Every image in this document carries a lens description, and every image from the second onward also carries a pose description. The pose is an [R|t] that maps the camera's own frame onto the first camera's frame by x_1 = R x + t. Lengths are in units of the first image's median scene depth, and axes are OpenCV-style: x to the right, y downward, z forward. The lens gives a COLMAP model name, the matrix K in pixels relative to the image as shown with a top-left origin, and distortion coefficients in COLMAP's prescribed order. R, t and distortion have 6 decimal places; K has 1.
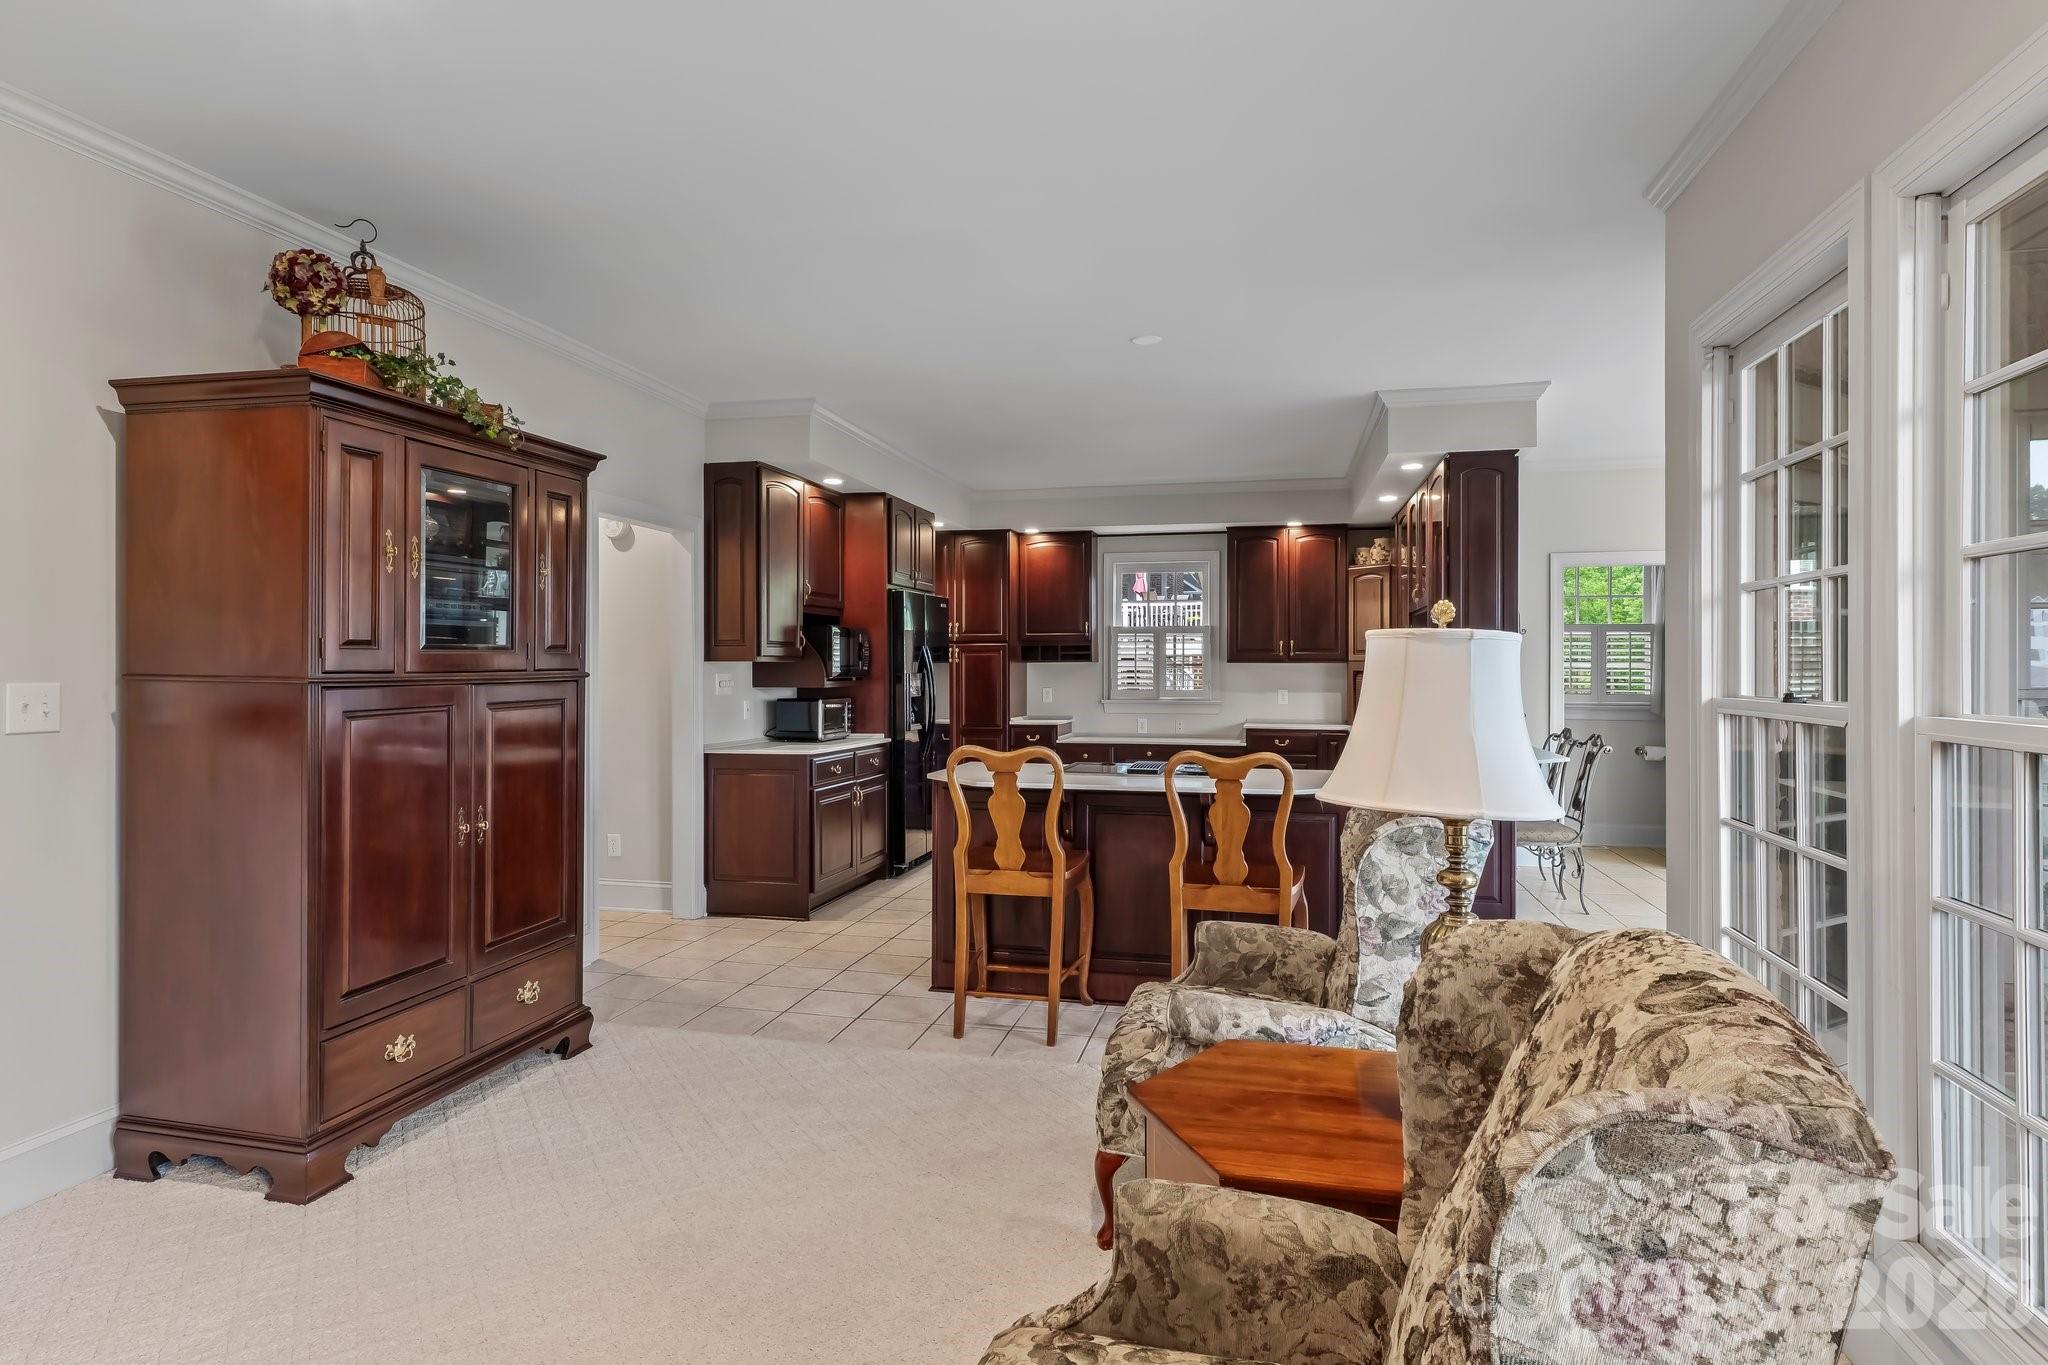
lens RADIAL K [[1245.4, 0, 1024.0], [0, 1245.4, 682.5], [0, 0, 1]] dist [-0.007548, -0.002905]
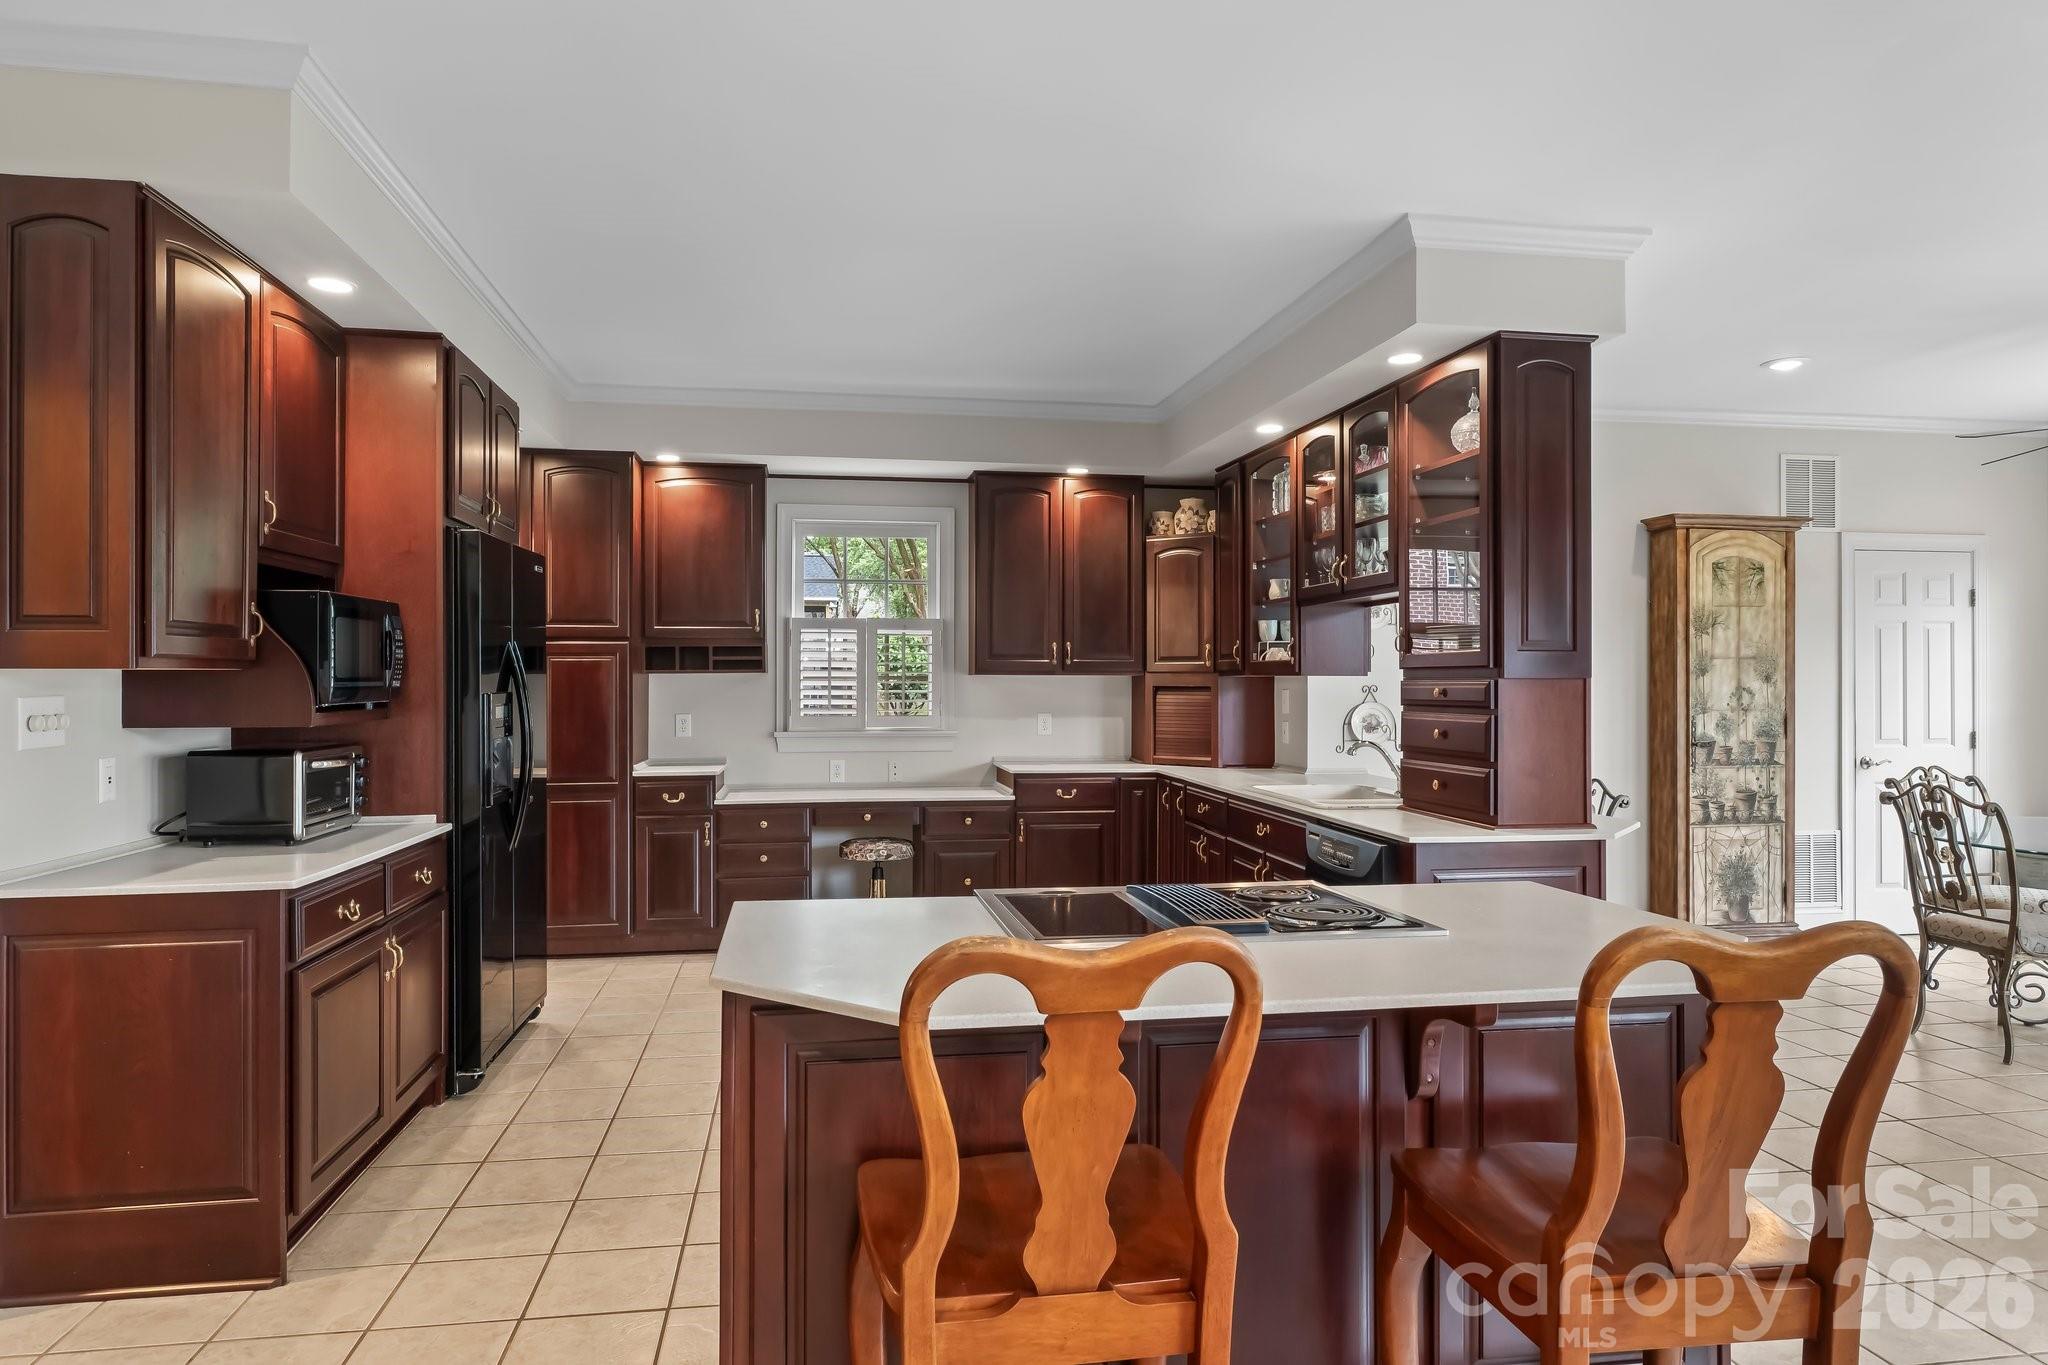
lens RADIAL K [[1245.4, 0, 1024.0], [0, 1245.4, 682.5], [0, 0, 1]] dist [-0.007548, -0.002905]
pose [[0.912461, -0.000576, 0.409164, -0.088801], [0.004368, 0.999956, -0.008334, -0.006089], [-0.409141, 0.009391, 0.912423, 0.391330]]
